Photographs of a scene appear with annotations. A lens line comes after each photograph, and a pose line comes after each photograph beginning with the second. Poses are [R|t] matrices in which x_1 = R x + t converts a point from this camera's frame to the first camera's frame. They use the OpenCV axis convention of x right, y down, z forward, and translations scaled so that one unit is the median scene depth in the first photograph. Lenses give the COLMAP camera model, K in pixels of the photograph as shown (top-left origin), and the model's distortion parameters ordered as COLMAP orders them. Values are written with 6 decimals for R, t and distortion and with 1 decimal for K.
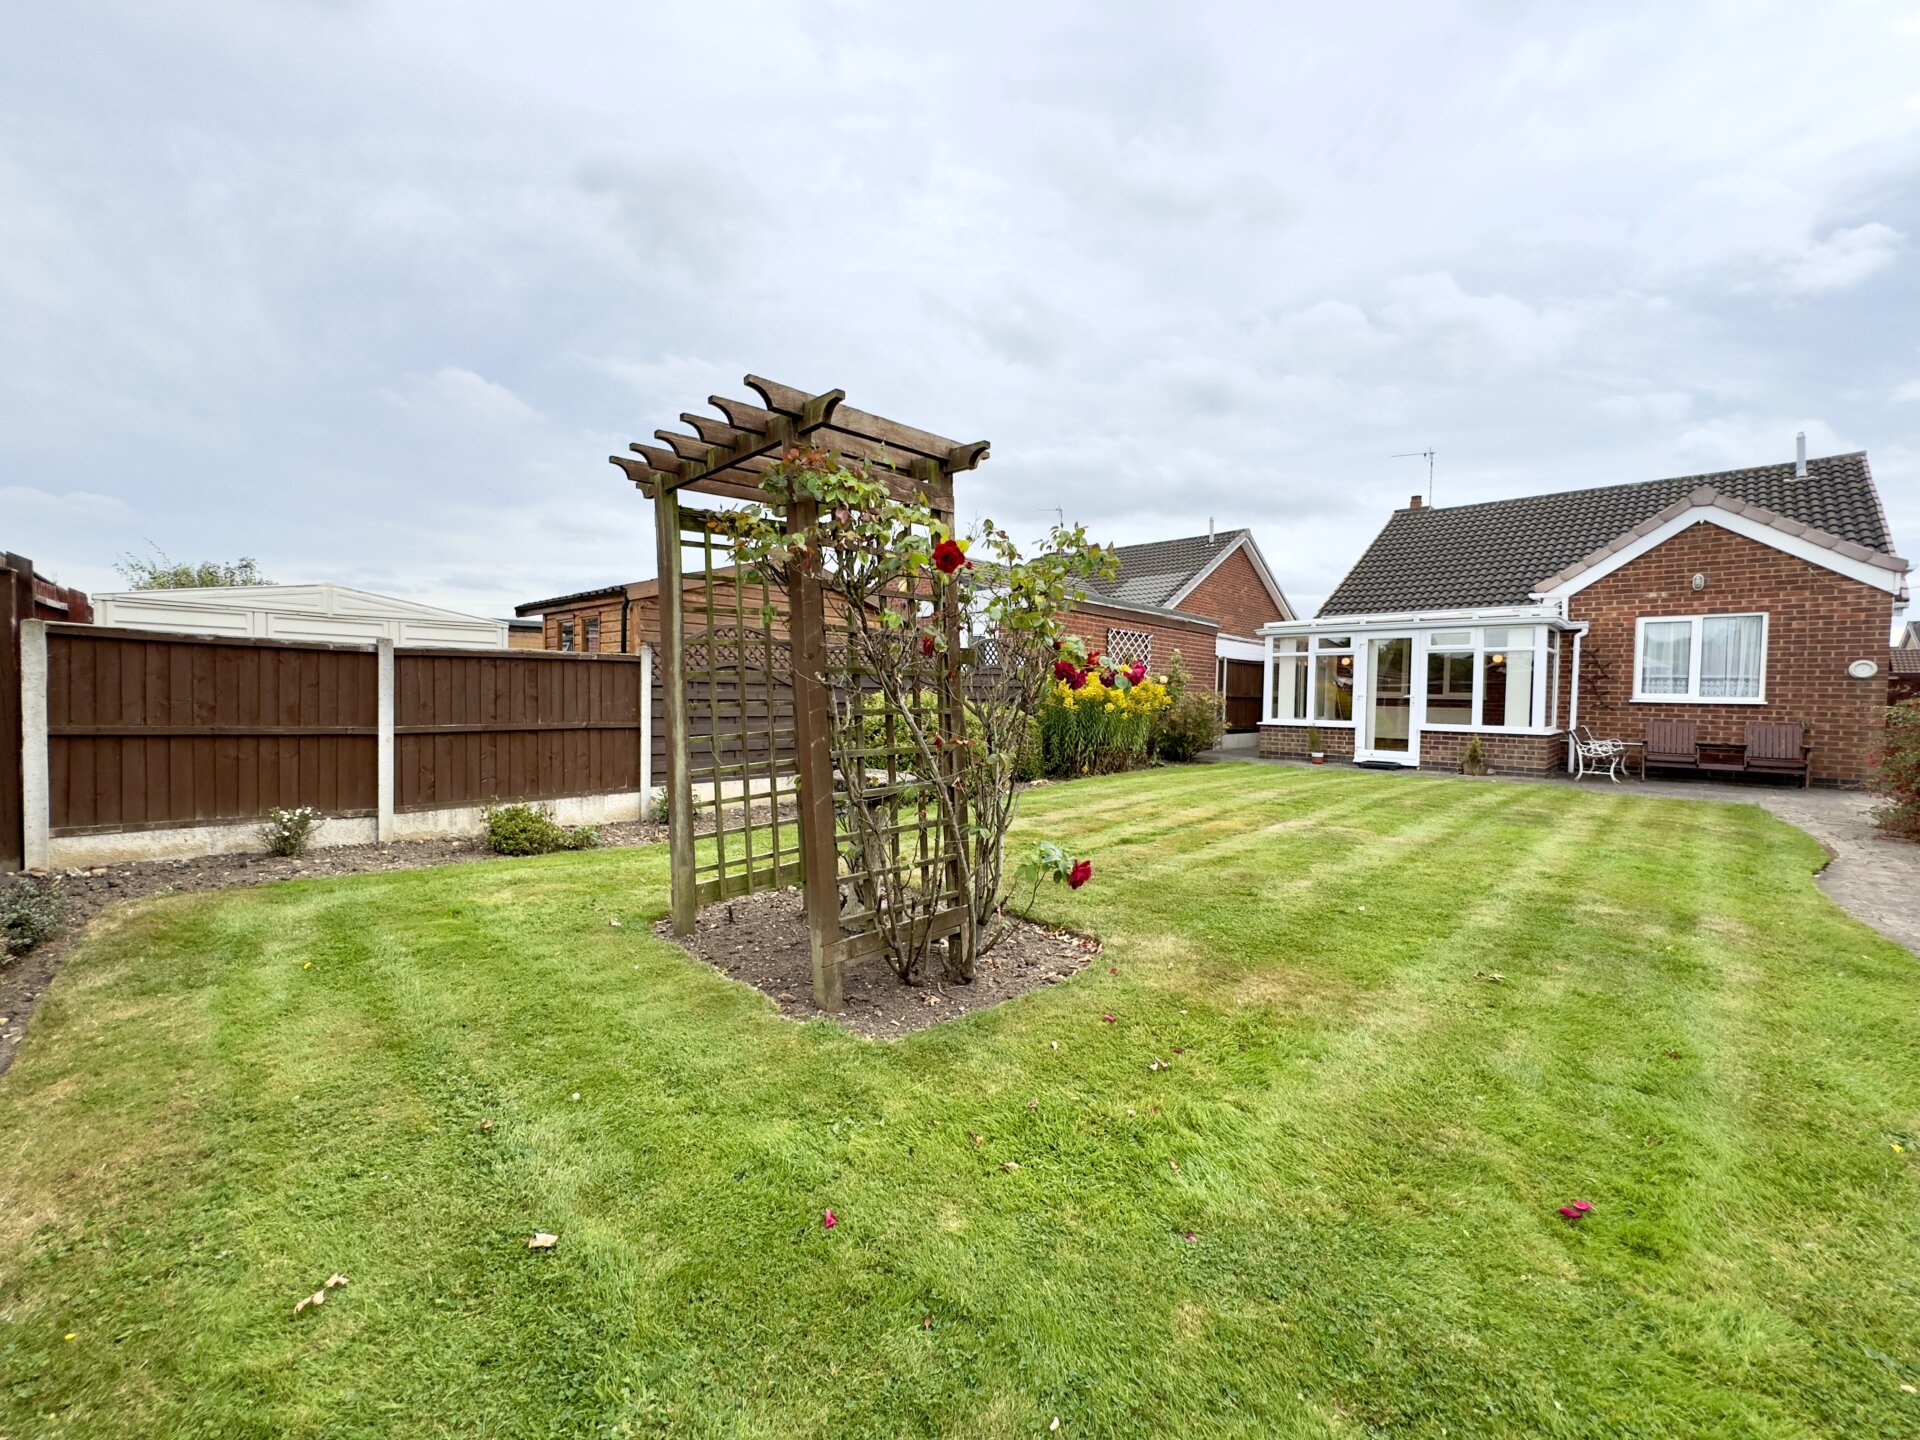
lens RADIAL K [[765.9, 0, 959.8], [0, 765.9, 717.4], [0, 0, 1]] dist [-0.001320, 0.000252]
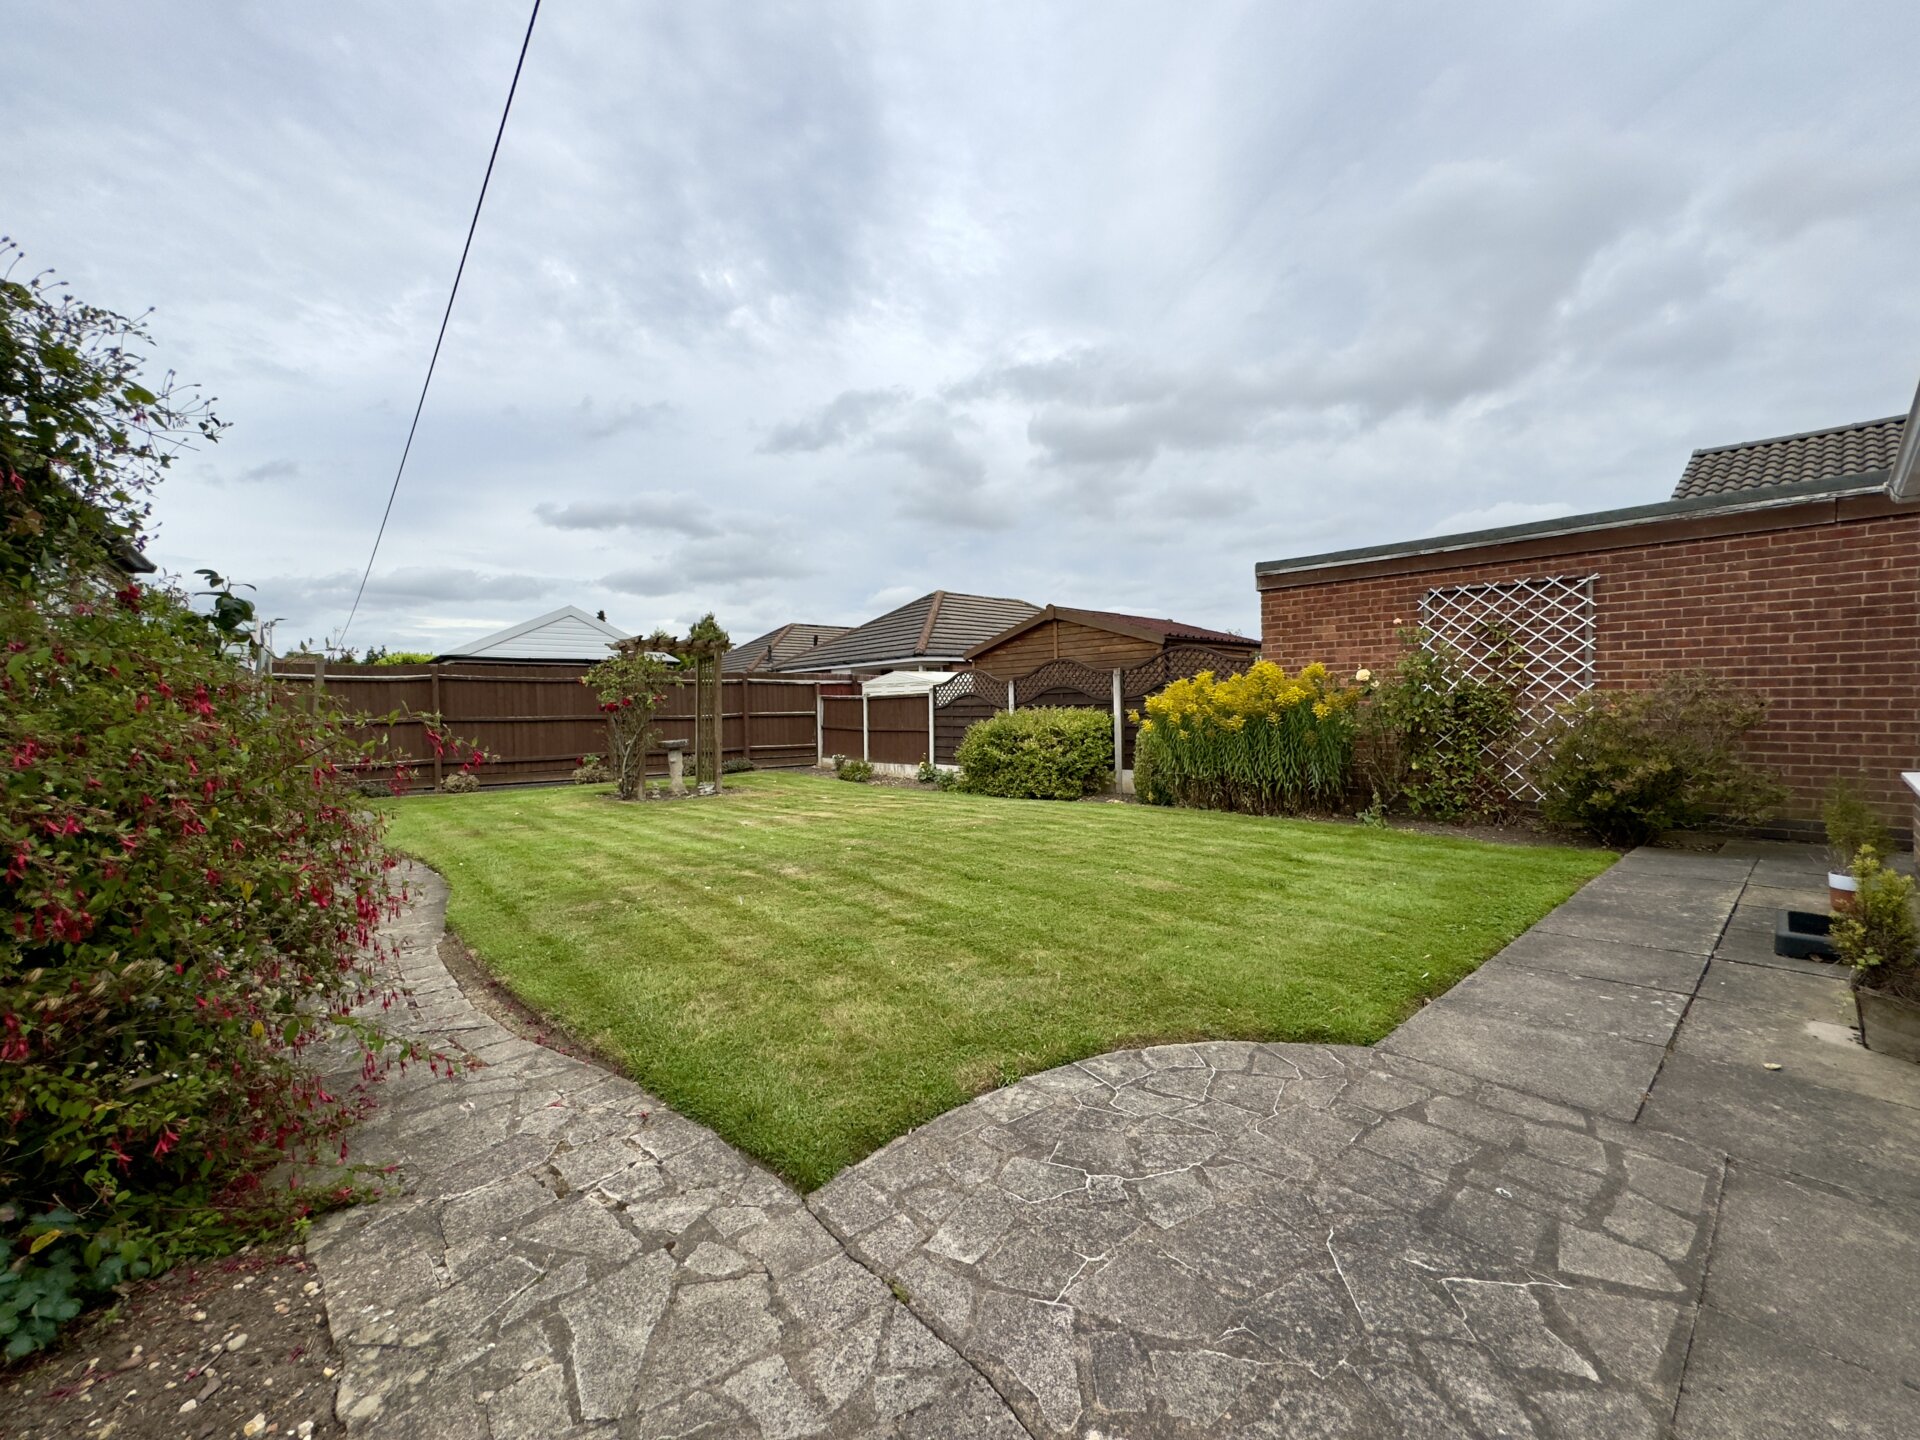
lens RADIAL K [[765.9, 0, 956.6], [0, 765.9, 714.8], [0, 0, 1]] dist [-0.001320, 0.000252]
pose [[-0.088572, -0.010305, -0.996016, 0.993189], [-0.021361, 0.999736, -0.008444, -0.008152], [0.995841, 0.020528, -0.088769, 0.840138]]
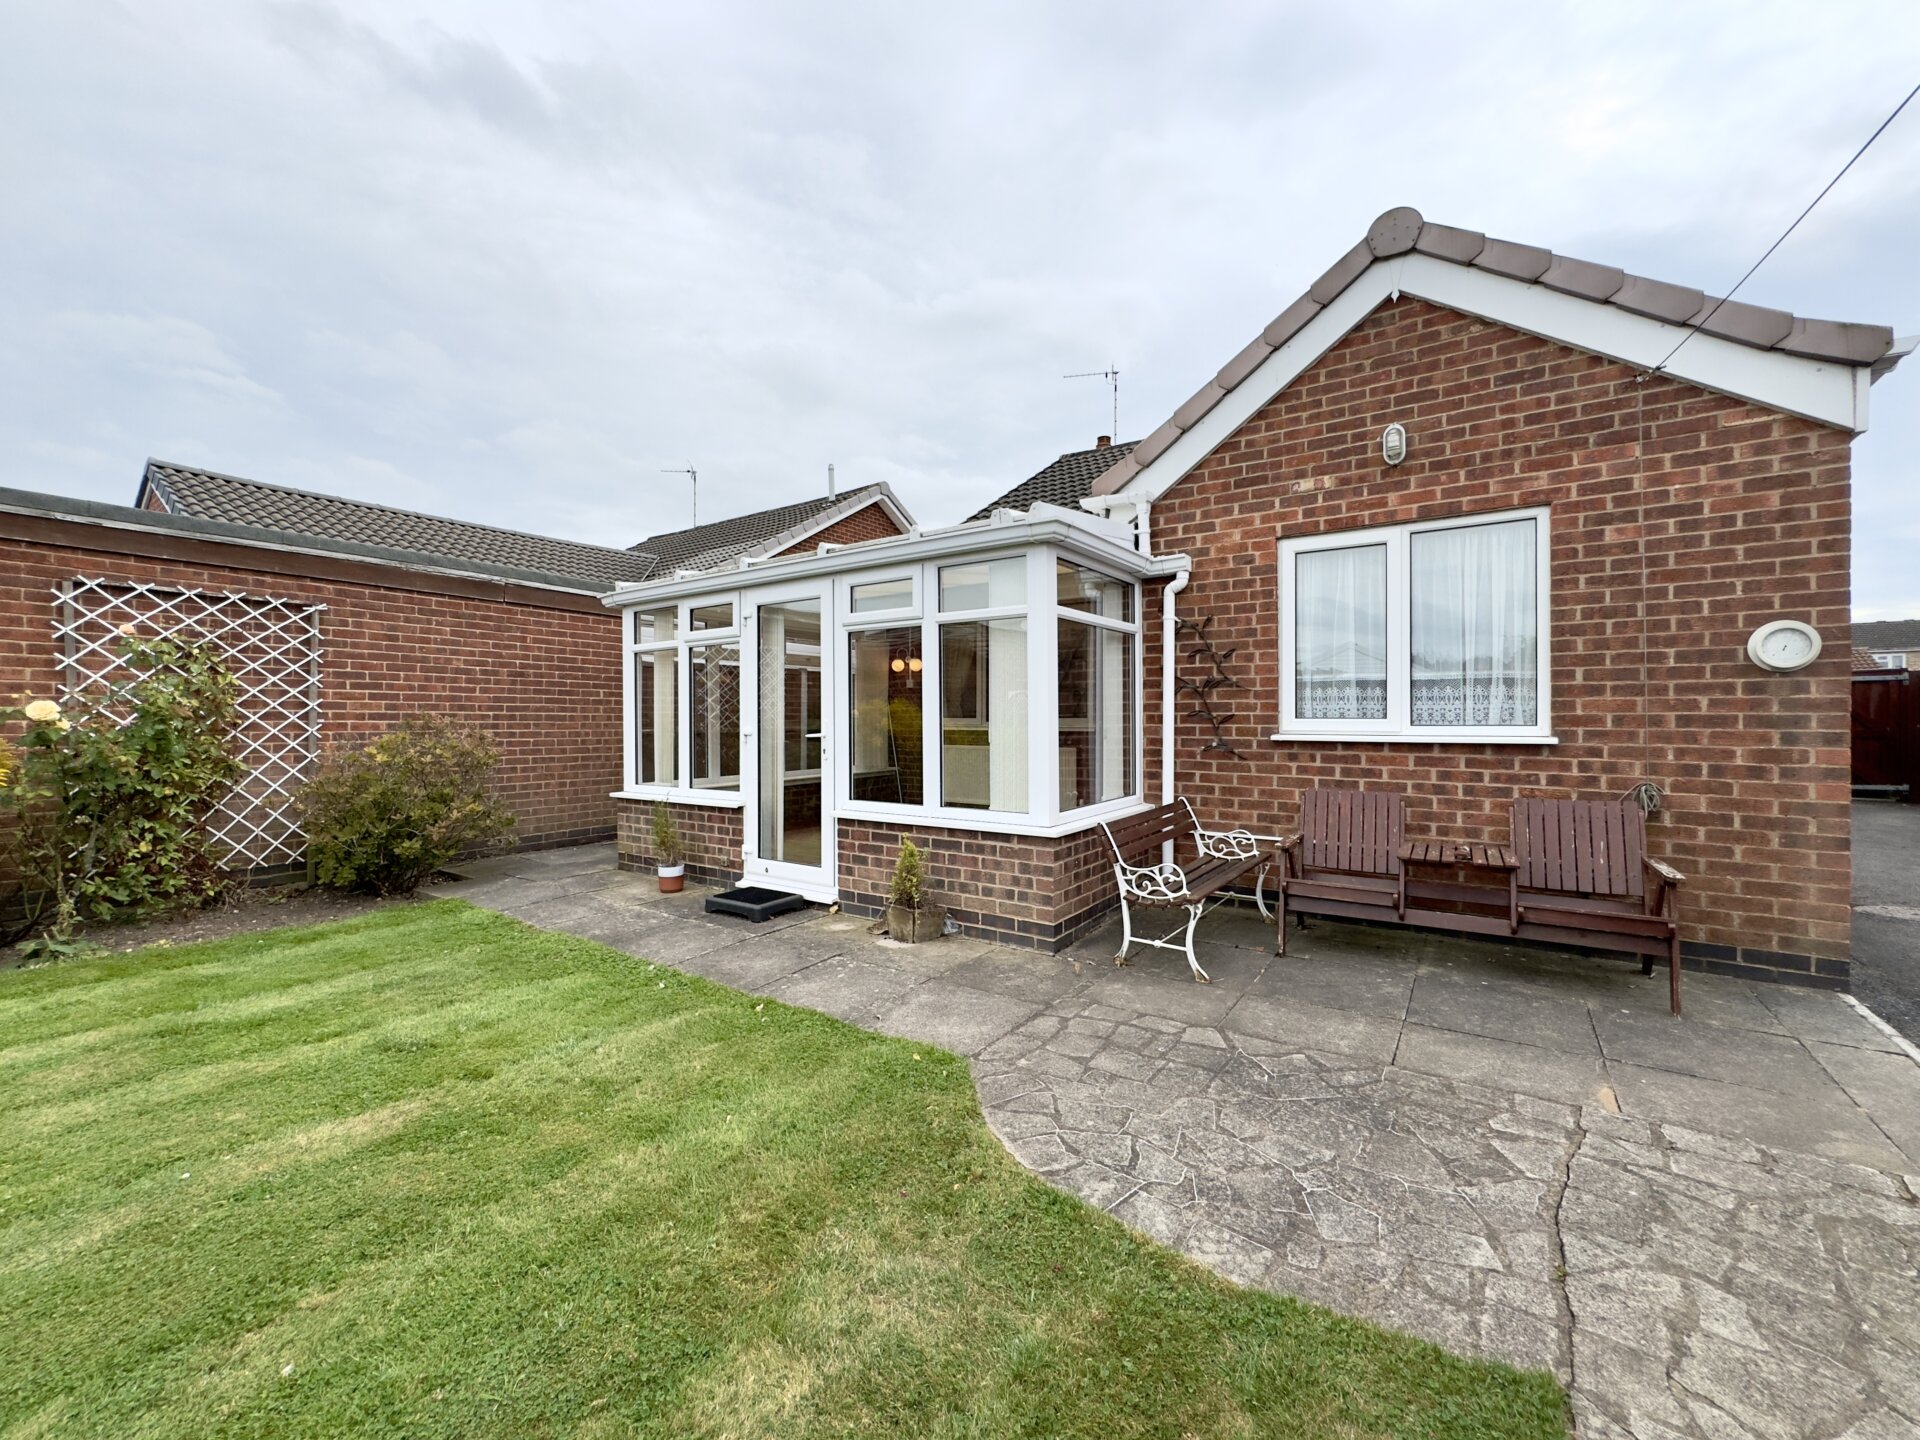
lens RADIAL K [[765.9, 0, 961.1], [0, 765.9, 714.5], [0, 0, 1]] dist [-0.001320, 0.000252]
pose [[0.987406, -0.020073, 0.156930, 0.702523], [0.025395, 0.999166, -0.031981, -0.027546], [-0.156157, 0.035564, 0.987092, 0.669557]]
